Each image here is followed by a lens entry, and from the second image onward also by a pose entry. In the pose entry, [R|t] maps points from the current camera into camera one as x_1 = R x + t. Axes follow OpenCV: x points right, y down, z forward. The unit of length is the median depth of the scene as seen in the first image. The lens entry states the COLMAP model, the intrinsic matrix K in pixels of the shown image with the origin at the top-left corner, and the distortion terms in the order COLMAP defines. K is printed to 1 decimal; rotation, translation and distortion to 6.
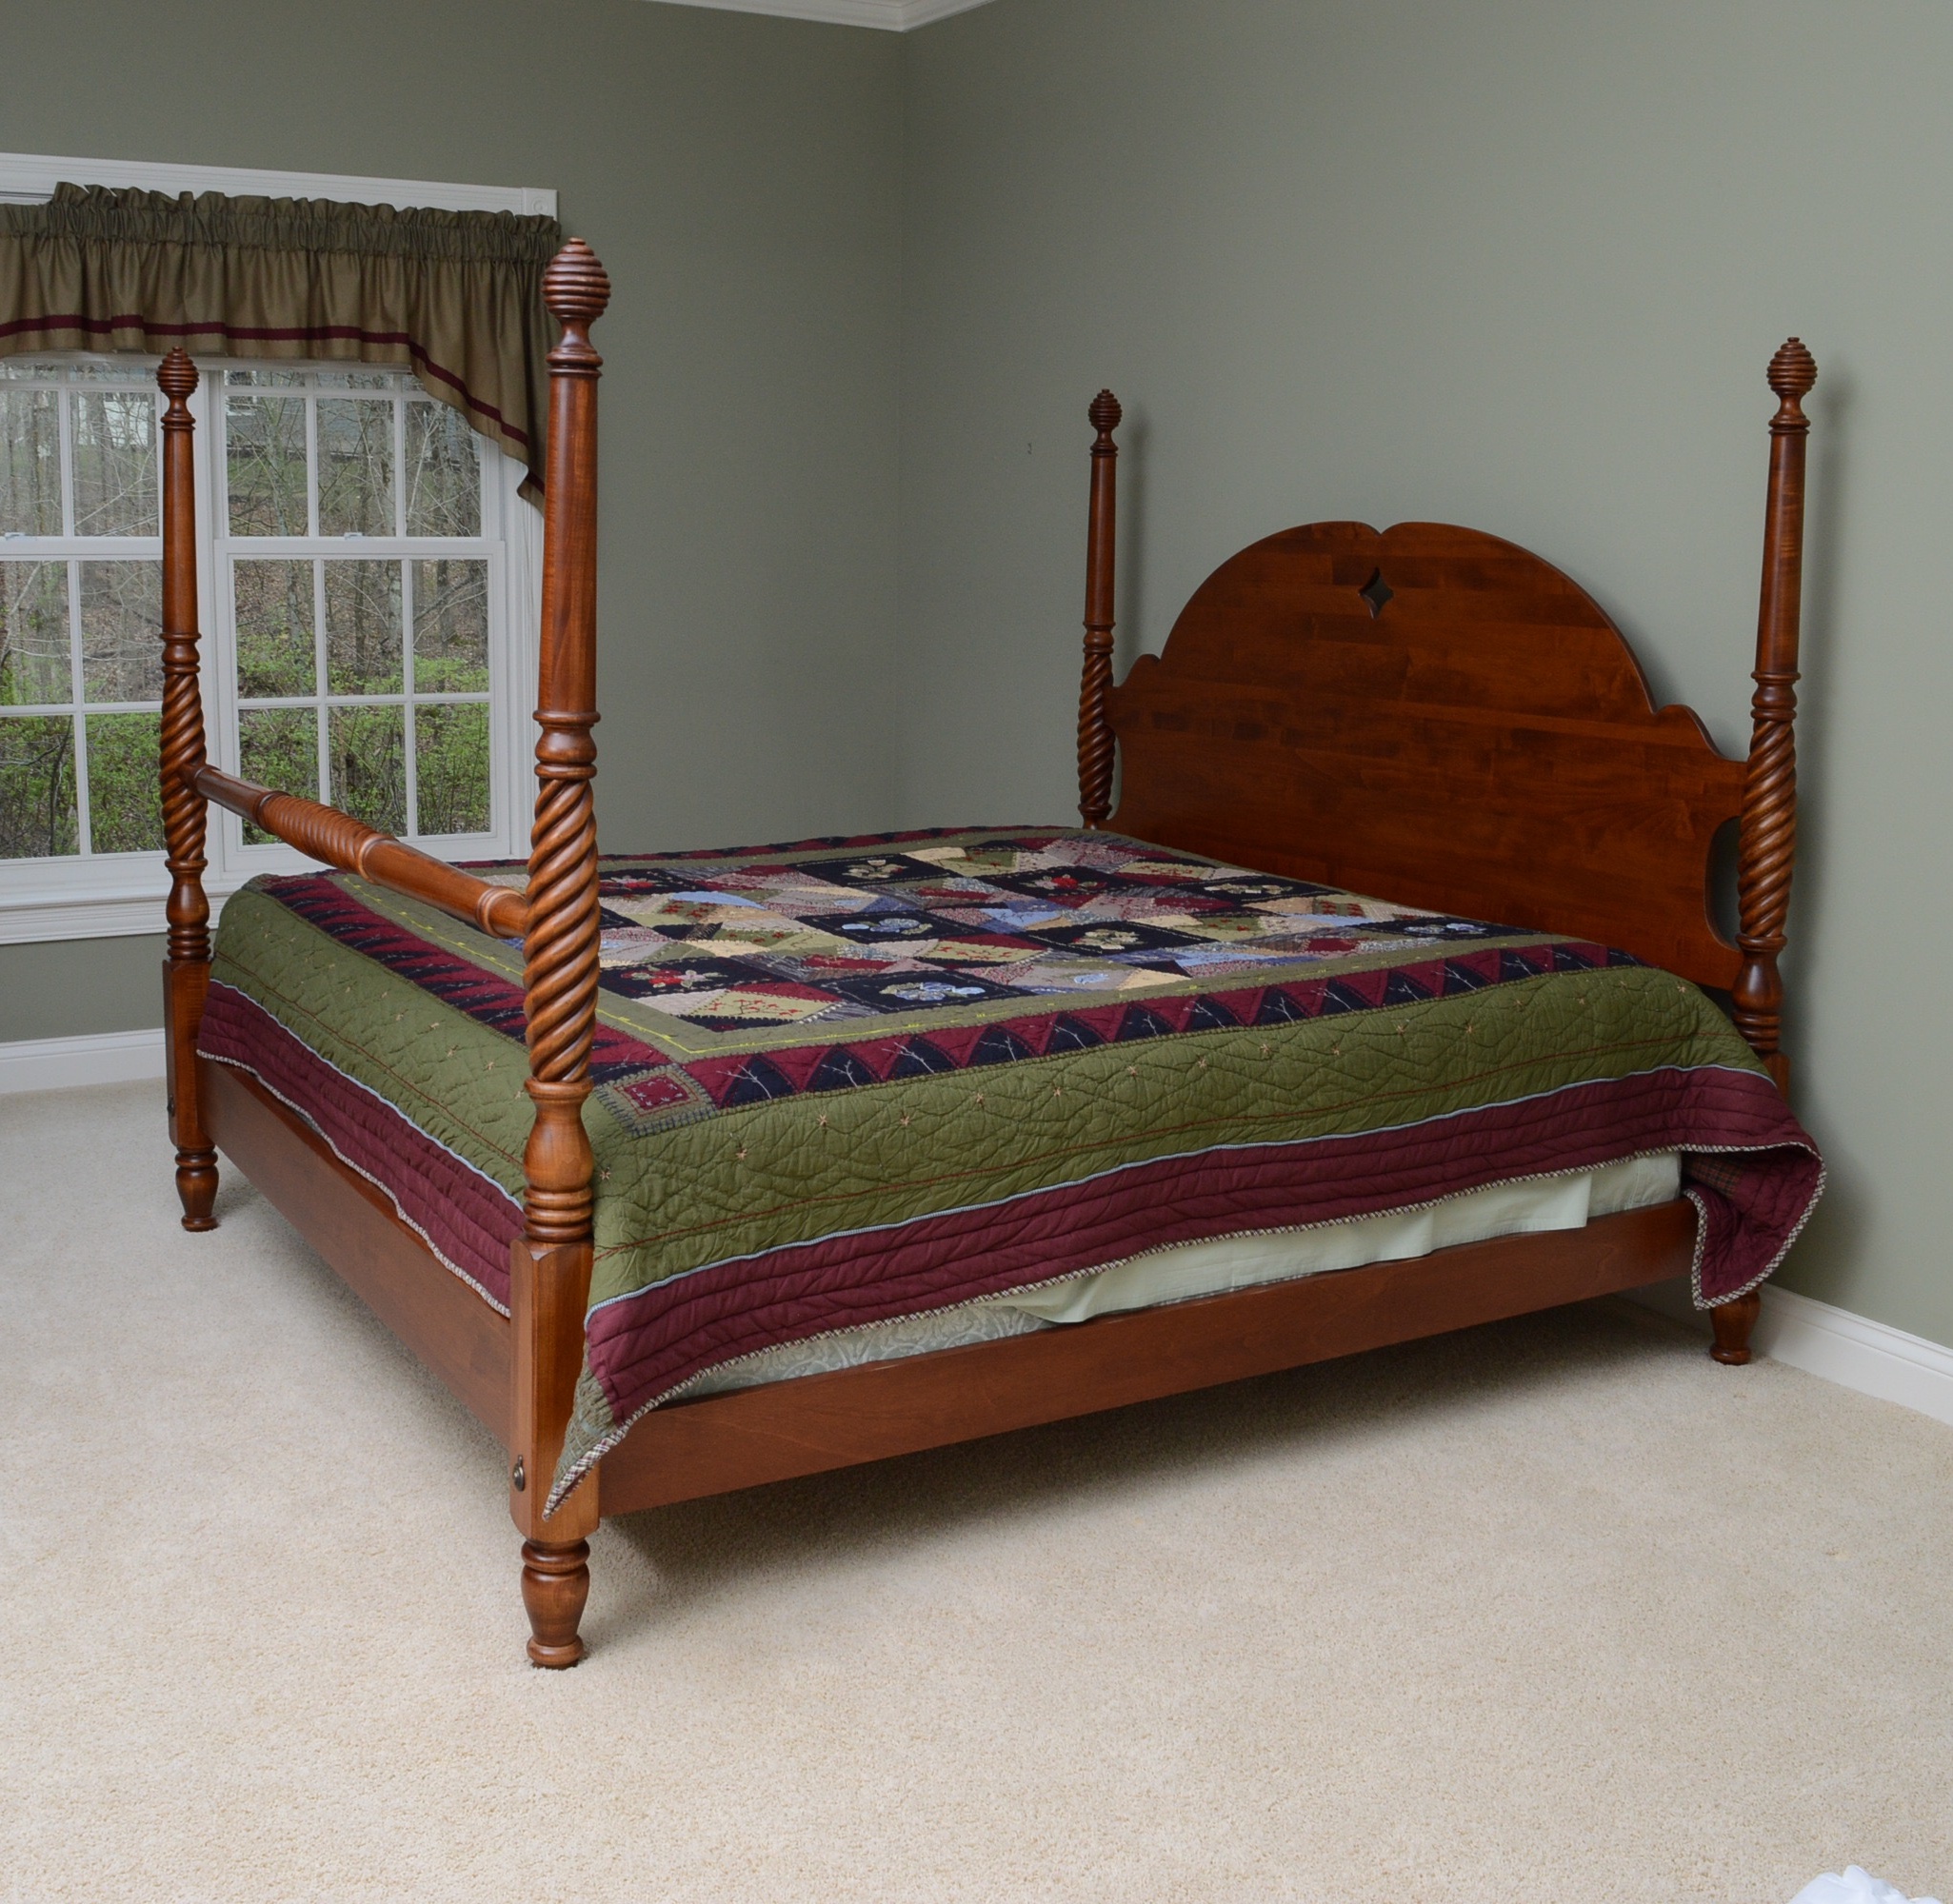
lens RADIAL K [[2304.0, 0, 907.1], [0, 2304.0, 944.2], [0, 0, 1]] dist [-0.088021, 0.000000]
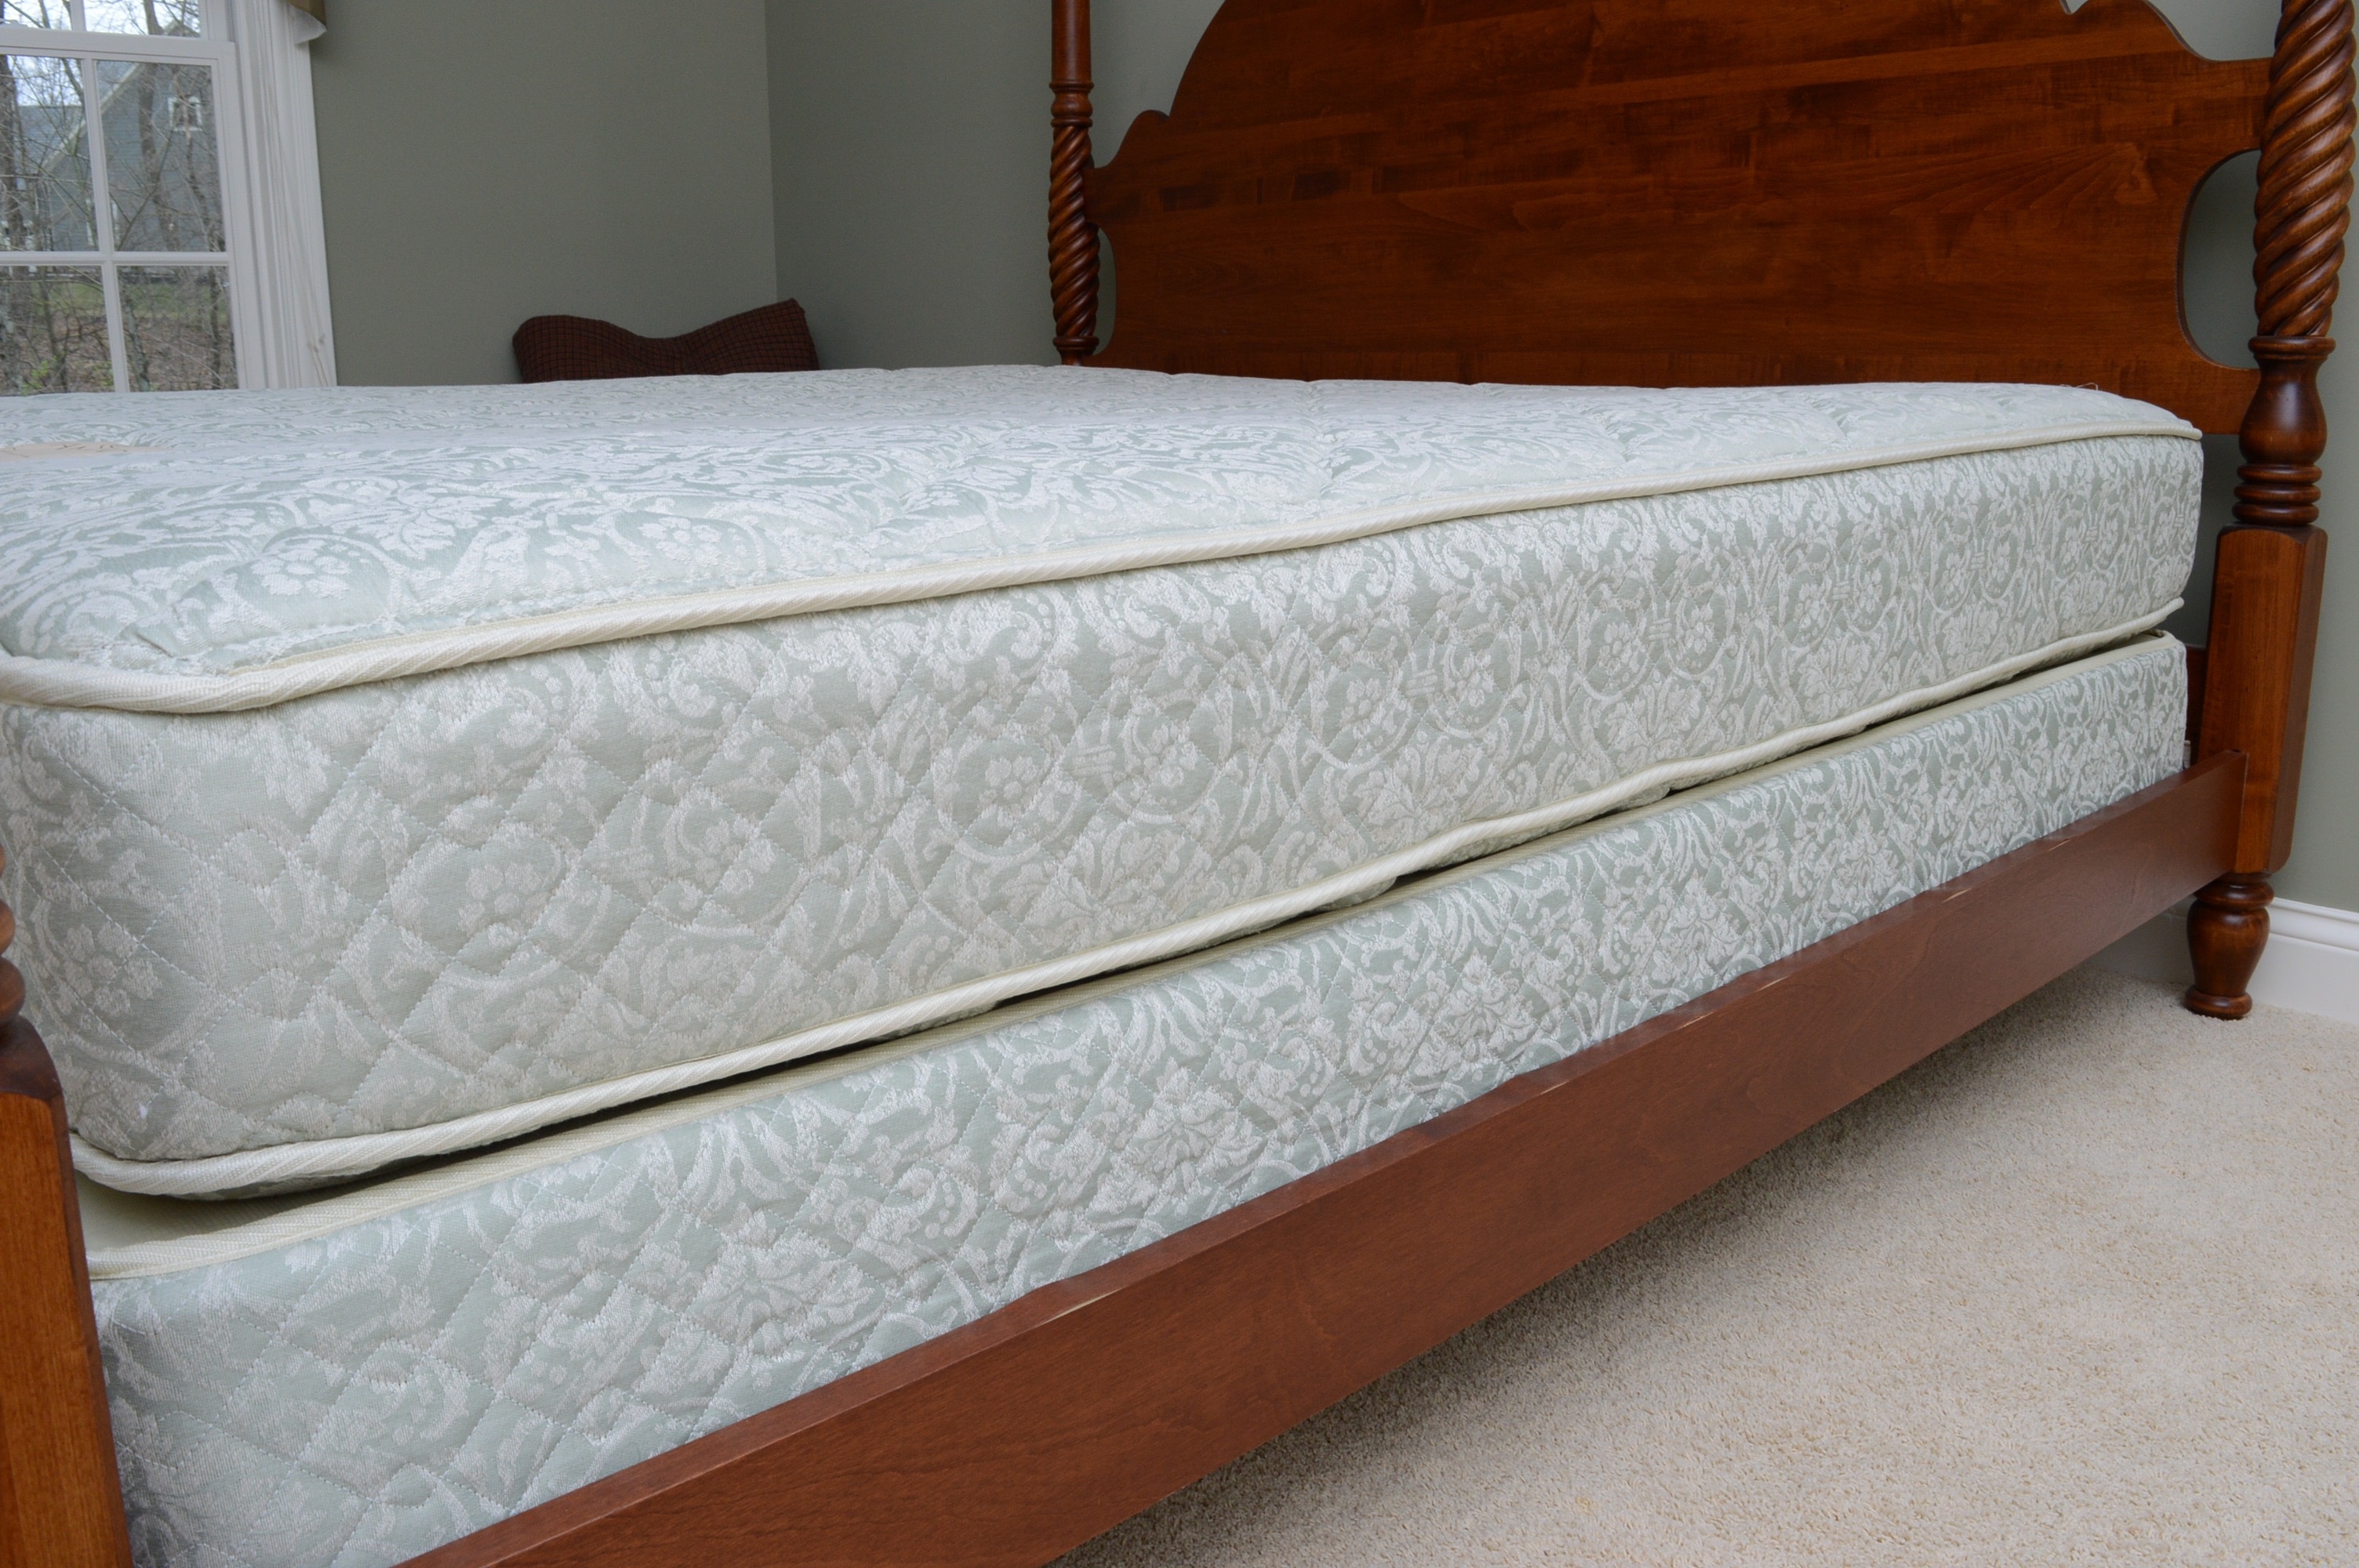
lens RADIAL K [[1883.0, 0, 1176.9], [0, 1883.0, 774.8], [0, 0, 1]] dist [-0.091828, 0.022190]
pose [[0.973117, -0.070872, 0.219137, -0.039326], [0.060079, 0.996648, 0.055536, 0.065255], [-0.222338, -0.040877, 0.974112, 0.535618]]
